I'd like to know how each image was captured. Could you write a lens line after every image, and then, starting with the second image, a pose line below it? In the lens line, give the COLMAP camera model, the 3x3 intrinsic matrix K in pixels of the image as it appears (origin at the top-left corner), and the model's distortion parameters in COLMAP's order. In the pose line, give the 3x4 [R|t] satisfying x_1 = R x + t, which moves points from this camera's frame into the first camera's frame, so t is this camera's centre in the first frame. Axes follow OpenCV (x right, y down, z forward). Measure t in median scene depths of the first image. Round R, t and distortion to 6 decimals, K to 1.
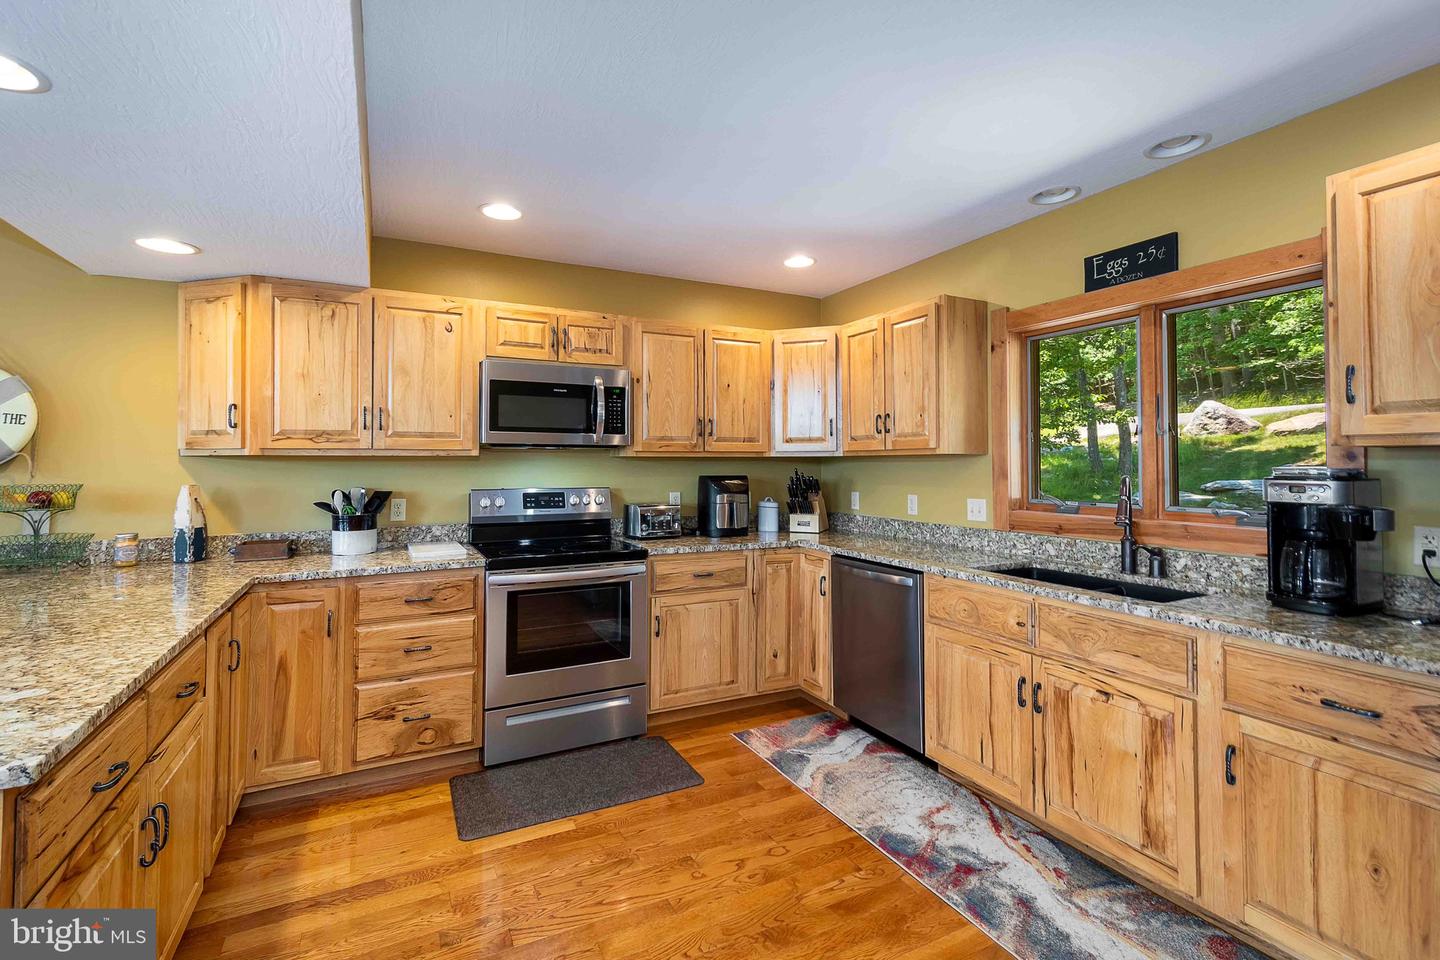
lens RADIAL K [[637.7, 0, 712.5], [0, 637.7, 471.0], [0, 0, 1]] dist [0.021623, -0.010230]
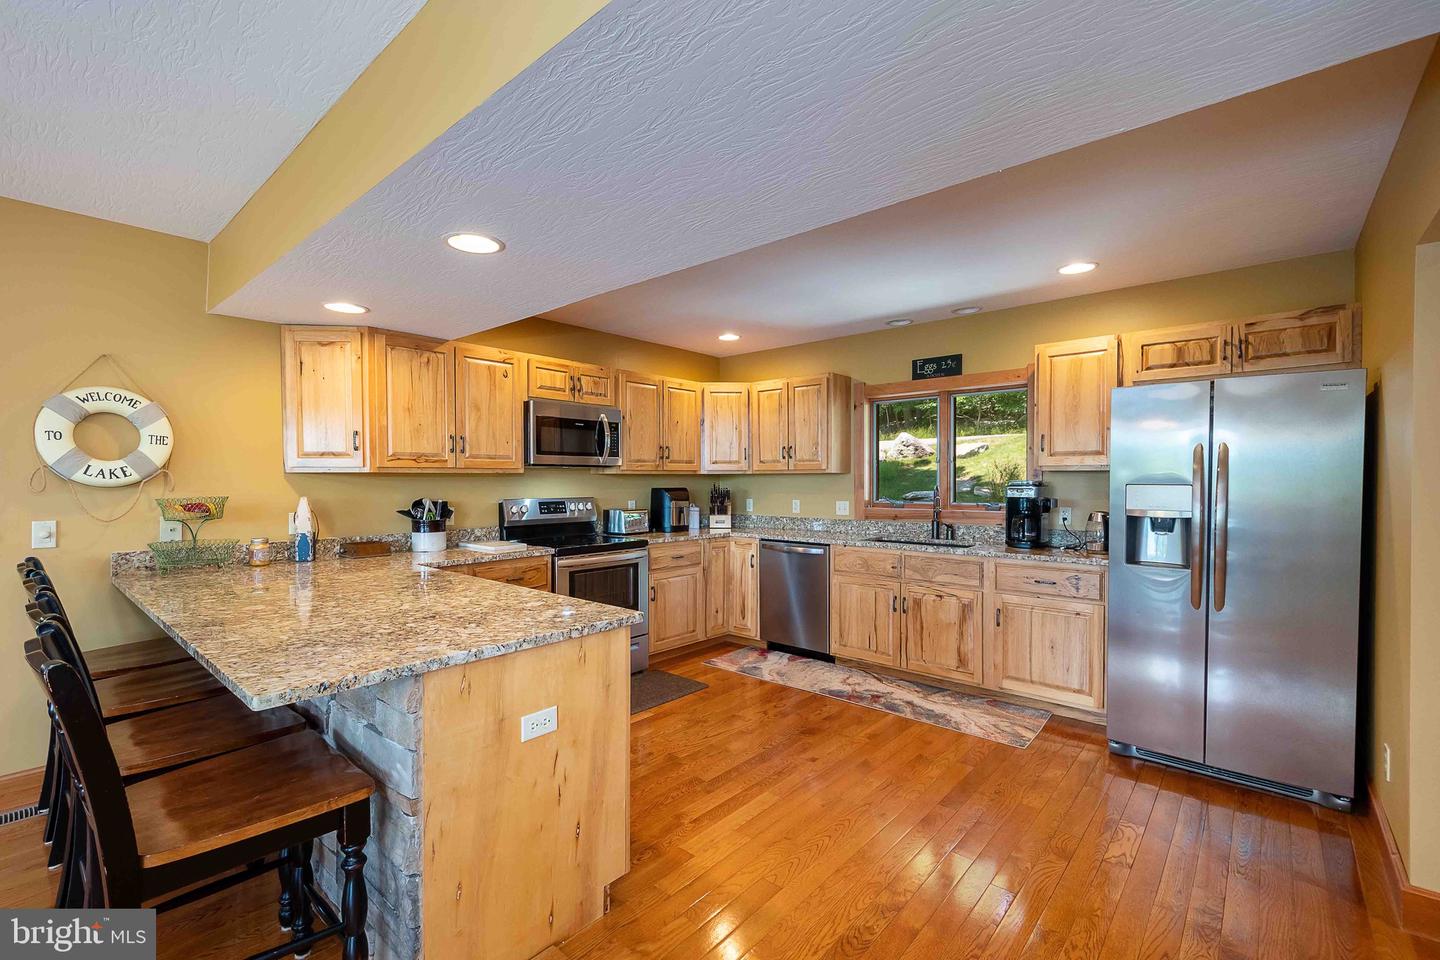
lens RADIAL K [[617.6, 0, 701.2], [0, 617.6, 515.4], [0, 0, 1]] dist [0.012410, -0.000037]
pose [[0.931876, -0.021902, 0.362115, -0.495624], [0.004931, 0.998848, 0.047723, 0.004139], [-0.362743, -0.042687, 0.930911, -0.320109]]
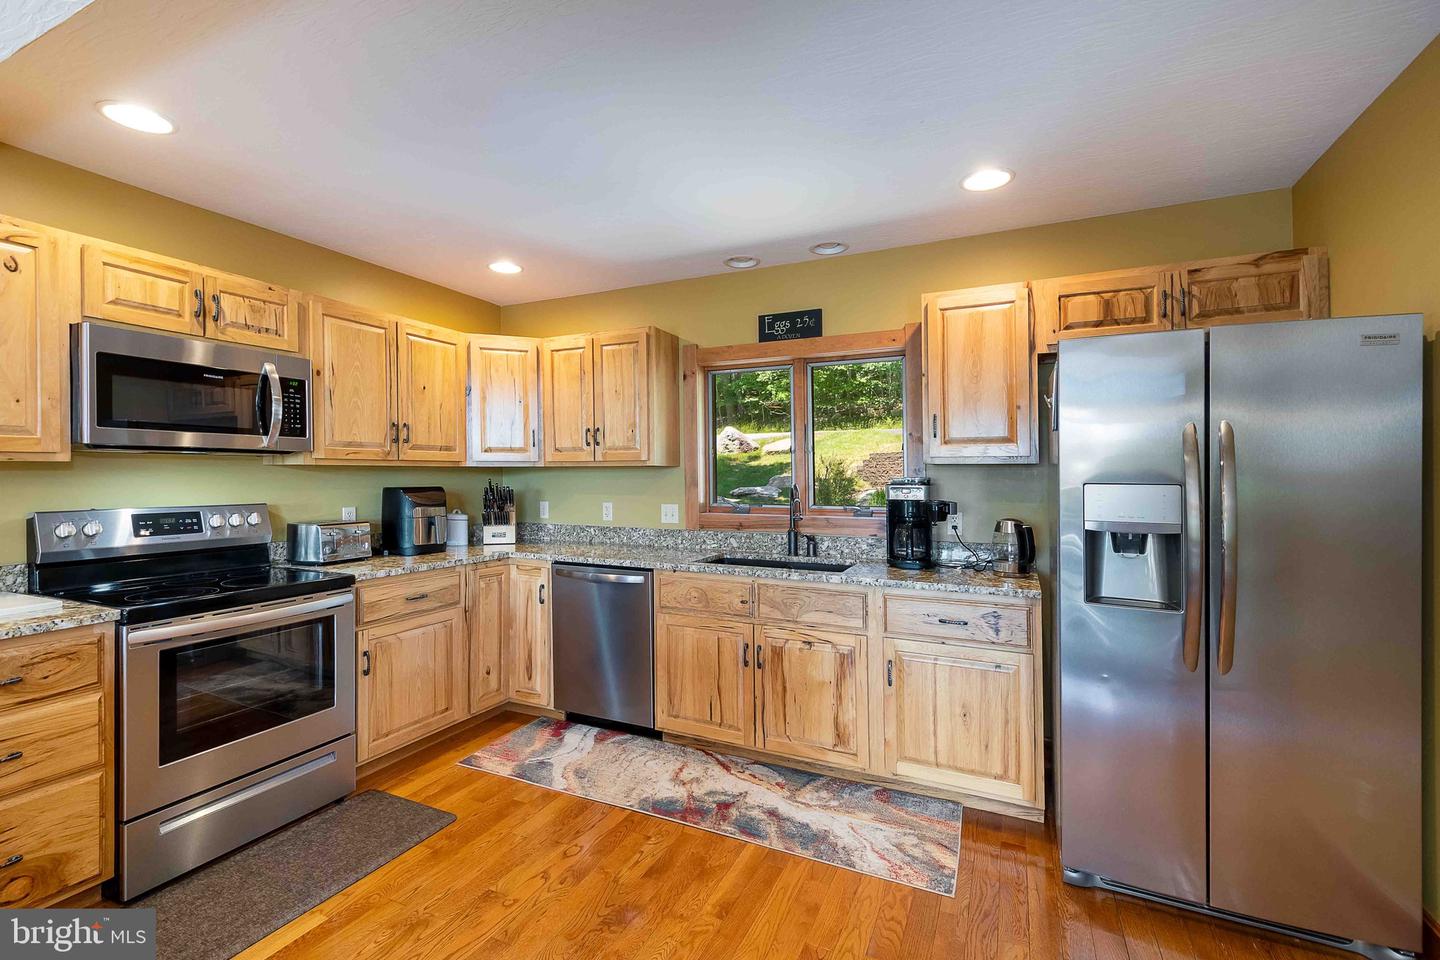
lens RADIAL K [[627.0, 0, 705.3], [0, 627.0, 489.0], [0, 0, 1]] dist [0.019499, -0.005867]
pose [[0.792664, -0.013124, 0.609518, -0.246463], [0.005708, 0.999884, 0.014106, -0.000410], [-0.609632, -0.007703, 0.792647, 0.053328]]
